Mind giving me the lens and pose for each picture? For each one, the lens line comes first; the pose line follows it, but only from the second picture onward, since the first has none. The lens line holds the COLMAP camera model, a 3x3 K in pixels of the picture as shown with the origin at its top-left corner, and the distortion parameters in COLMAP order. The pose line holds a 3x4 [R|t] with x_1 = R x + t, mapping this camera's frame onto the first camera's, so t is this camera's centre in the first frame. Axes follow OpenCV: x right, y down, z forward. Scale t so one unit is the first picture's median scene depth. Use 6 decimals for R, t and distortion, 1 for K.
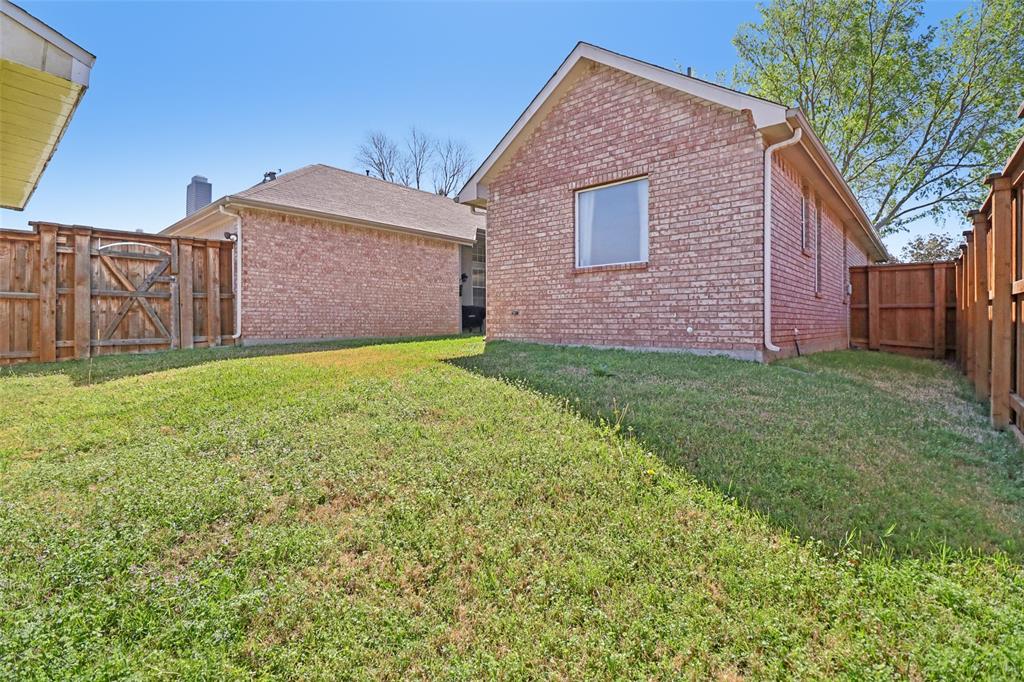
lens RADIAL K [[474.4, 0, 531.9], [0, 474.4, 326.4], [0, 0, 1]] dist [-0.011536, -0.007997]
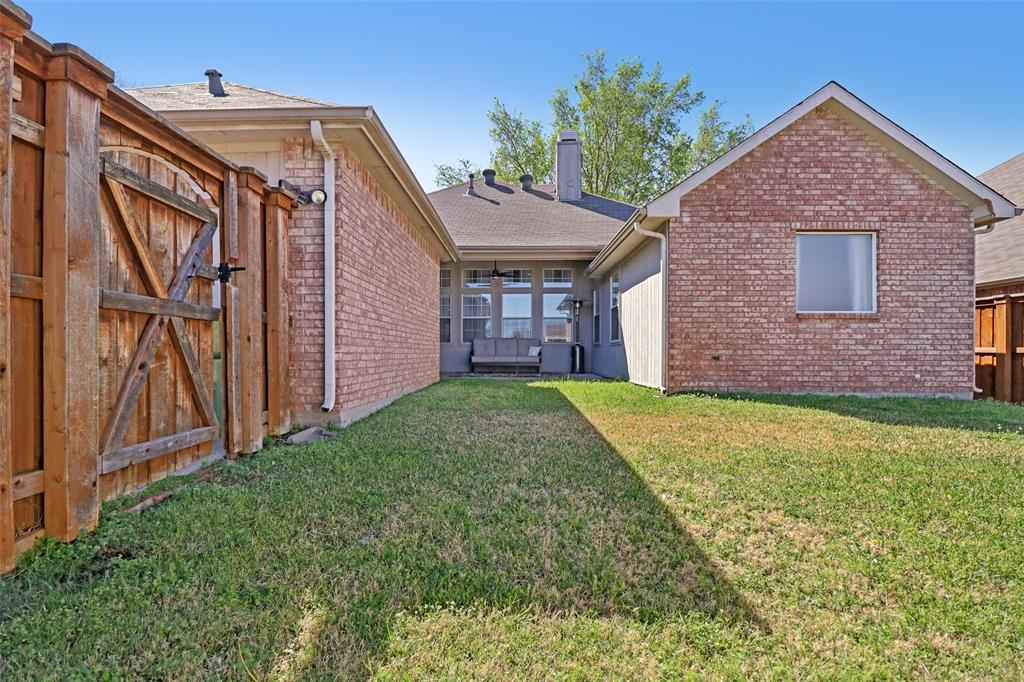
lens RADIAL K [[474.4, 0, 513.6], [0, 474.4, 358.7], [0, 0, 1]] dist [-0.011536, -0.007997]
pose [[0.772655, -0.004705, 0.634808, -1.024328], [0.002010, 0.999986, 0.004966, -0.038473], [-0.634822, -0.002561, 0.772654, 0.674744]]
